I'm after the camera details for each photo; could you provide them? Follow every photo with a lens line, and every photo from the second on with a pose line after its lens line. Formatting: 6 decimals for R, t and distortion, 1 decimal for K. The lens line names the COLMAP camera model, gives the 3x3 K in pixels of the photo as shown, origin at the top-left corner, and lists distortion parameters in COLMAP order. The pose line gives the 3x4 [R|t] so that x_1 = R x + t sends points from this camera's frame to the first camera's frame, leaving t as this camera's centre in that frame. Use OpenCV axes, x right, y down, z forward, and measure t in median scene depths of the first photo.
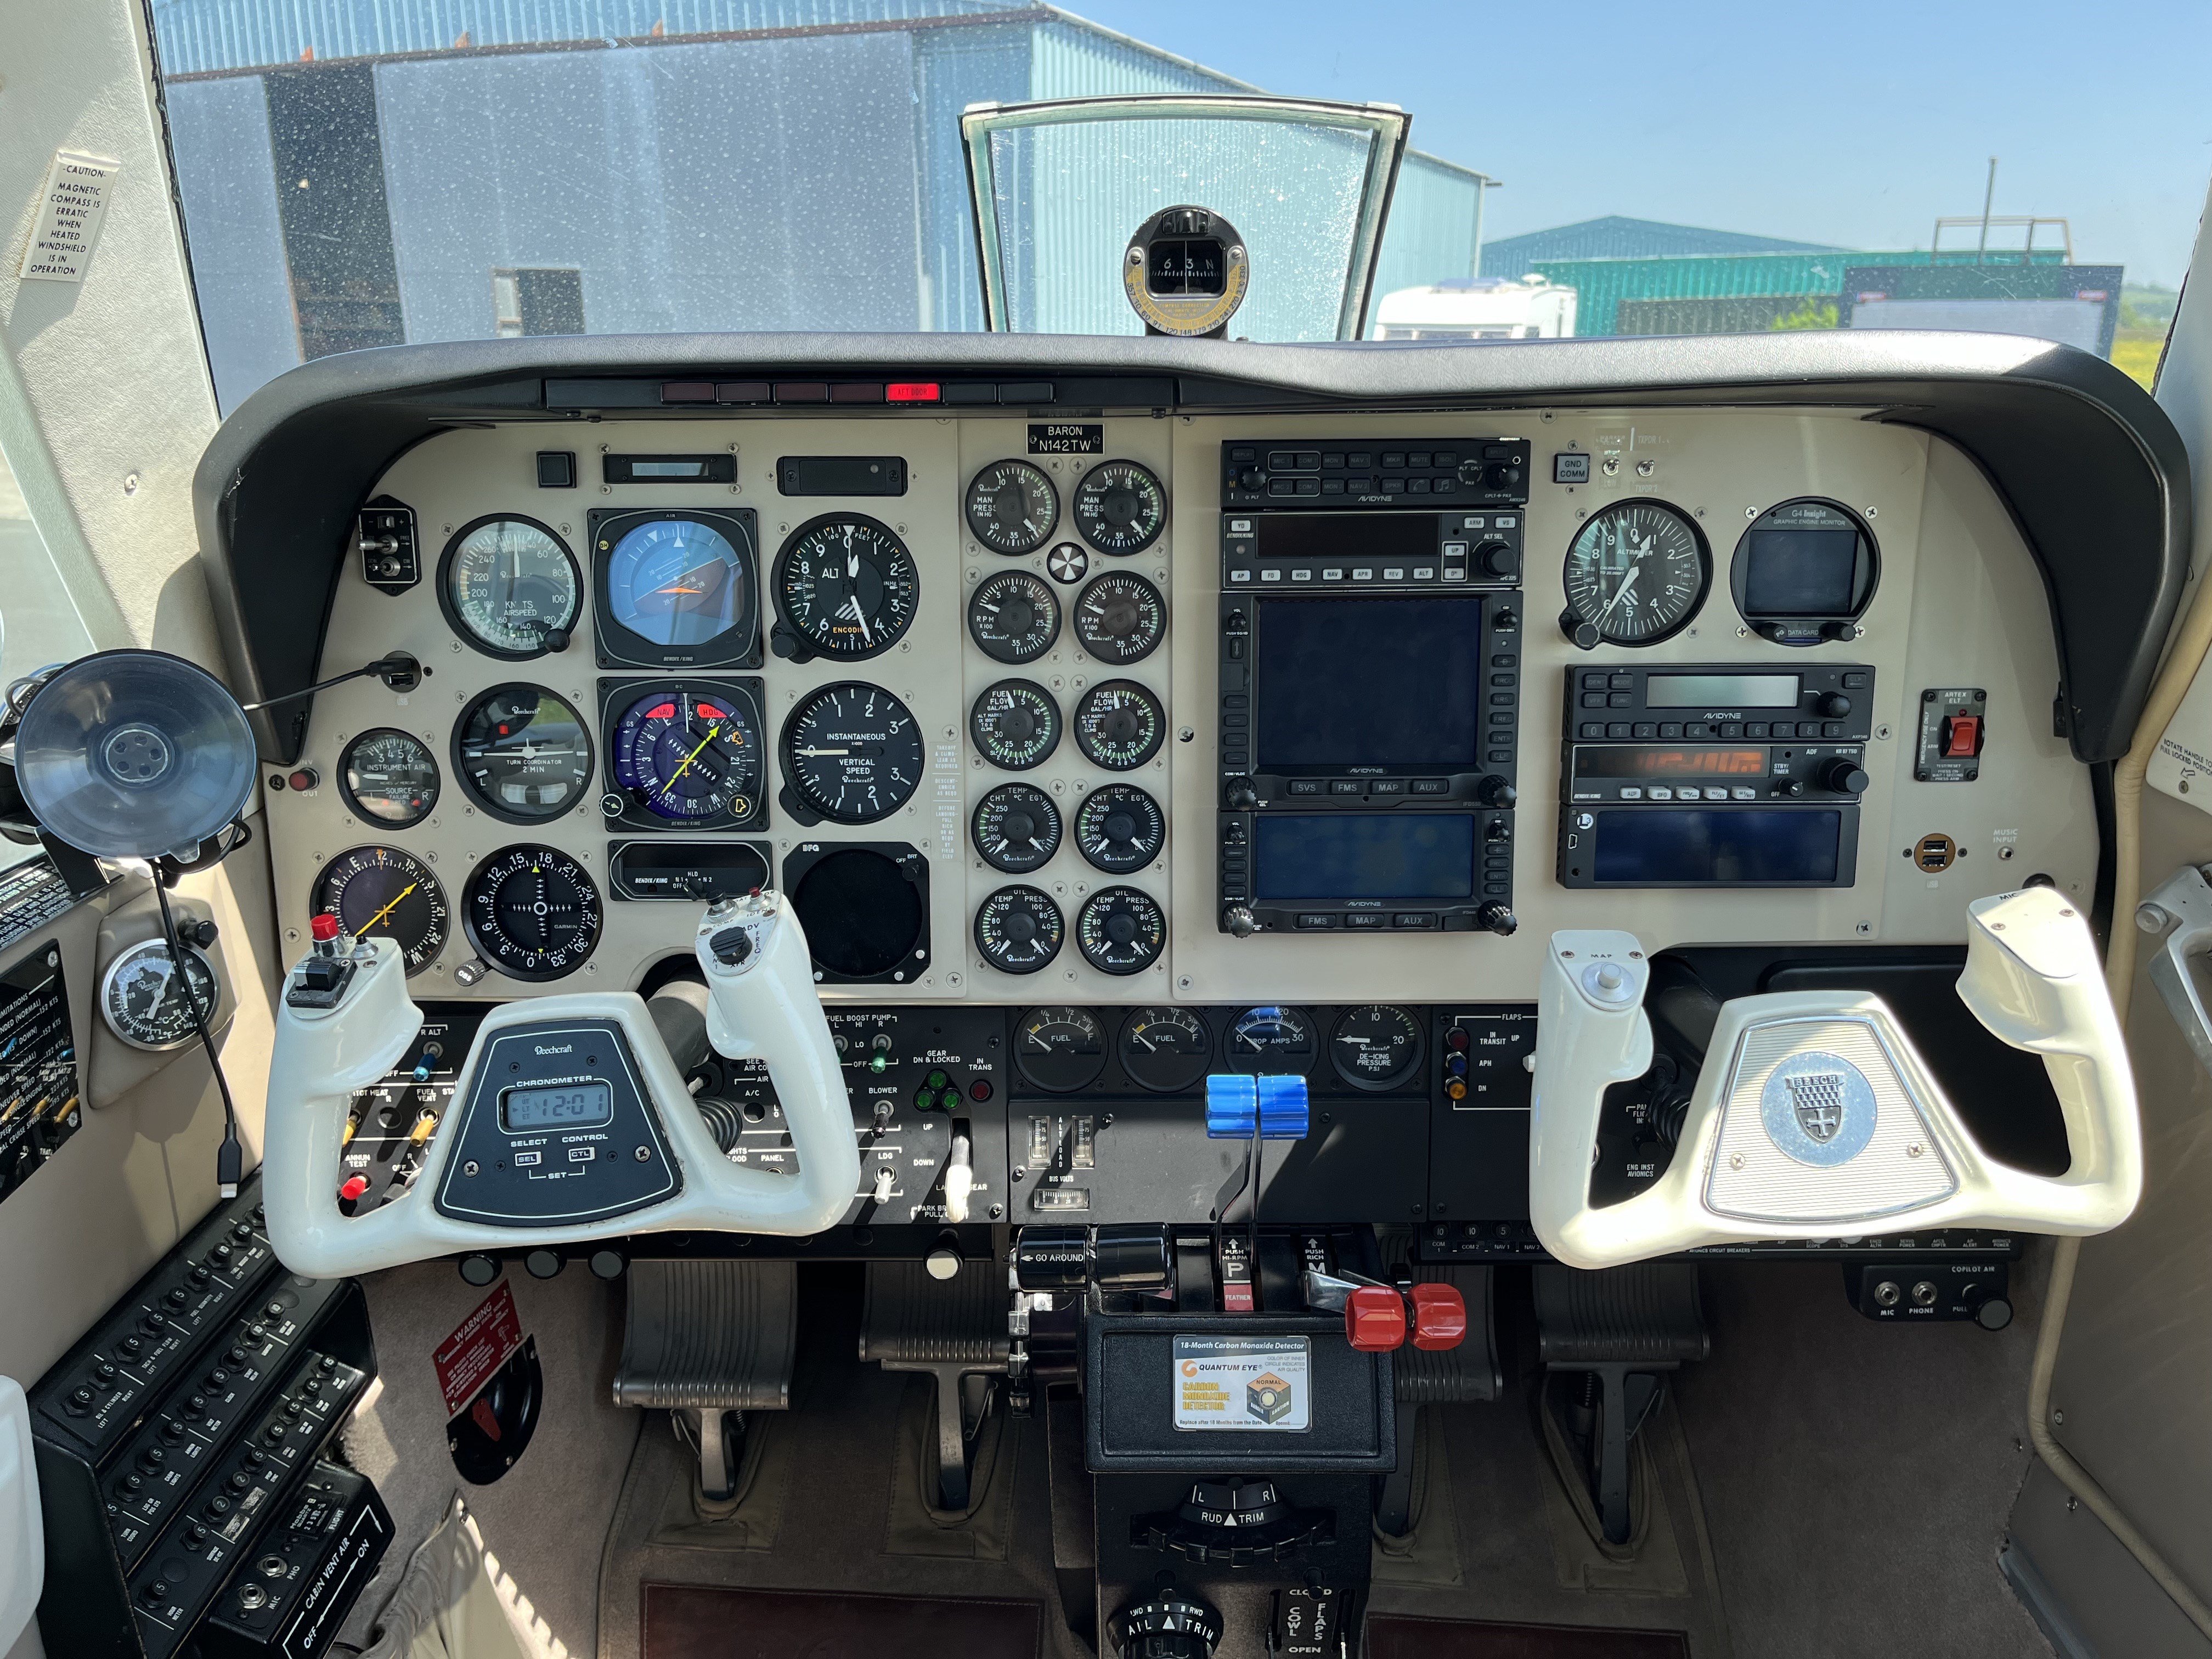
lens RADIAL K [[1699.7, 0, 1094.2], [0, 1699.7, 840.3], [0, 0, 1]] dist [0.053968, -0.073903]
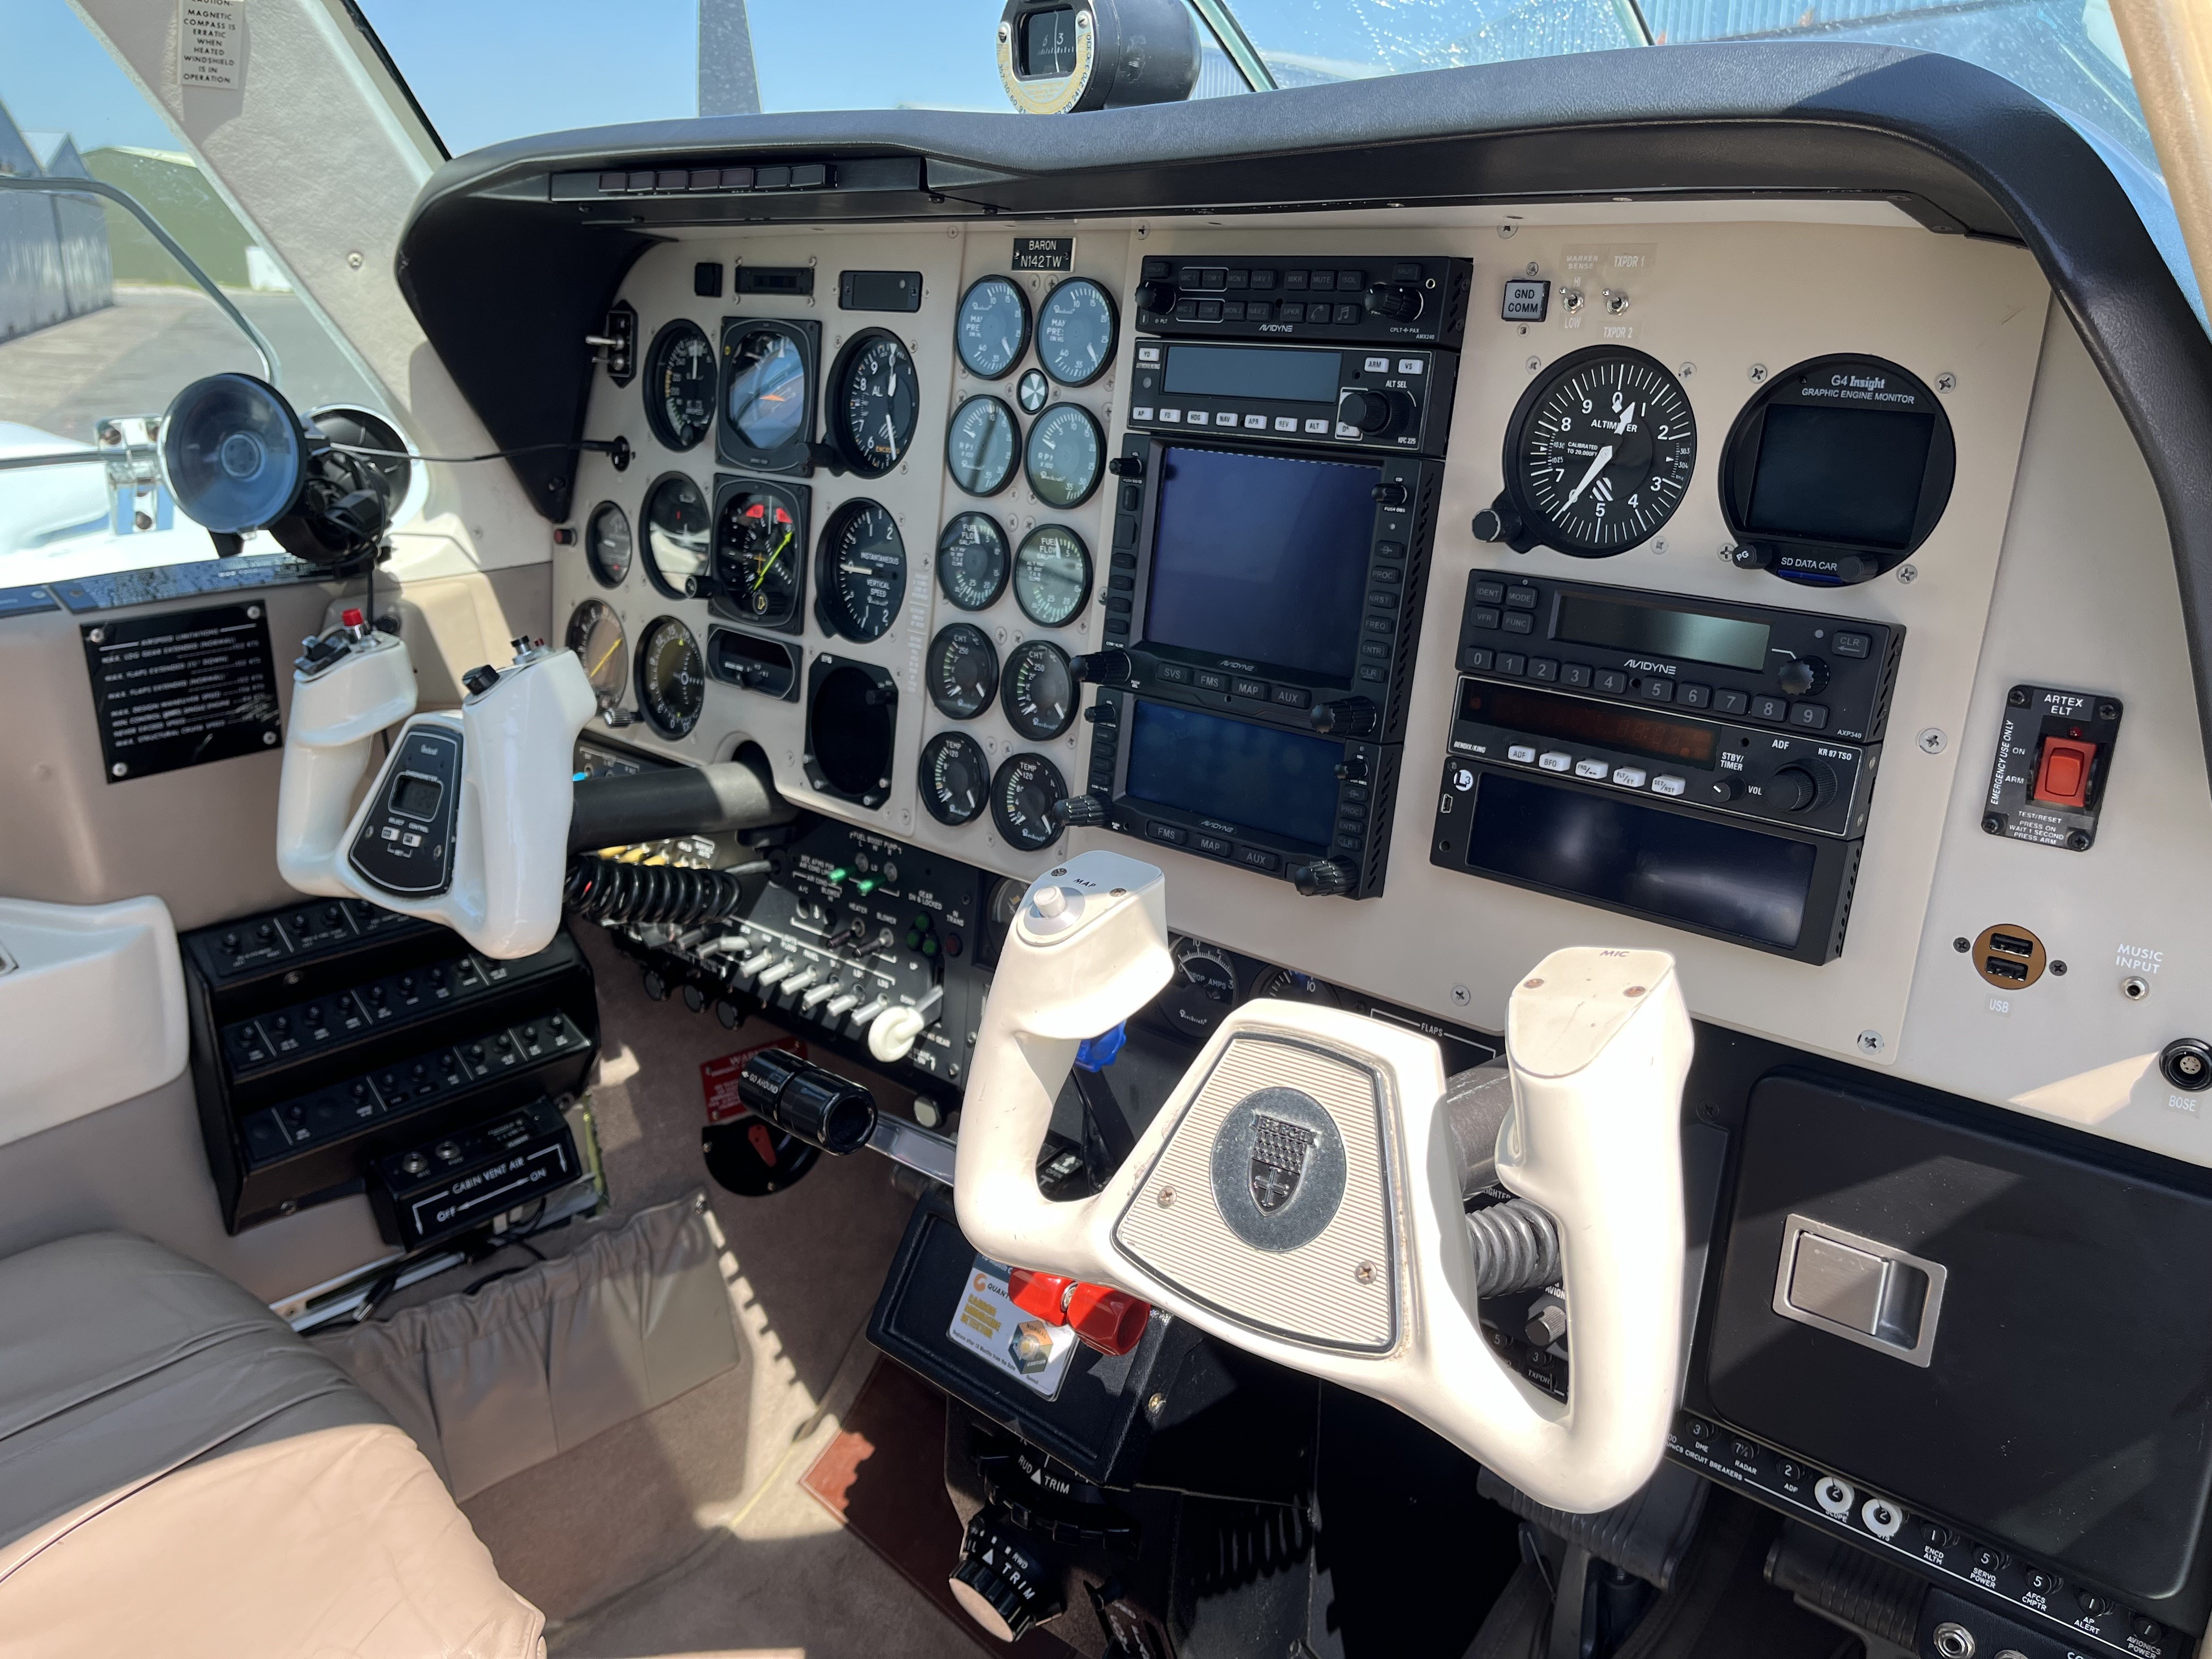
lens RADIAL K [[1699.7, 0, 1118.4], [0, 1699.7, 834.7], [0, 0, 1]] dist [0.053968, -0.073903]
pose [[0.743740, 0.221633, -0.630658, 0.650897], [-0.214500, 0.972673, 0.088866, -0.021815], [0.633120, 0.069183, 0.770956, 0.333288]]
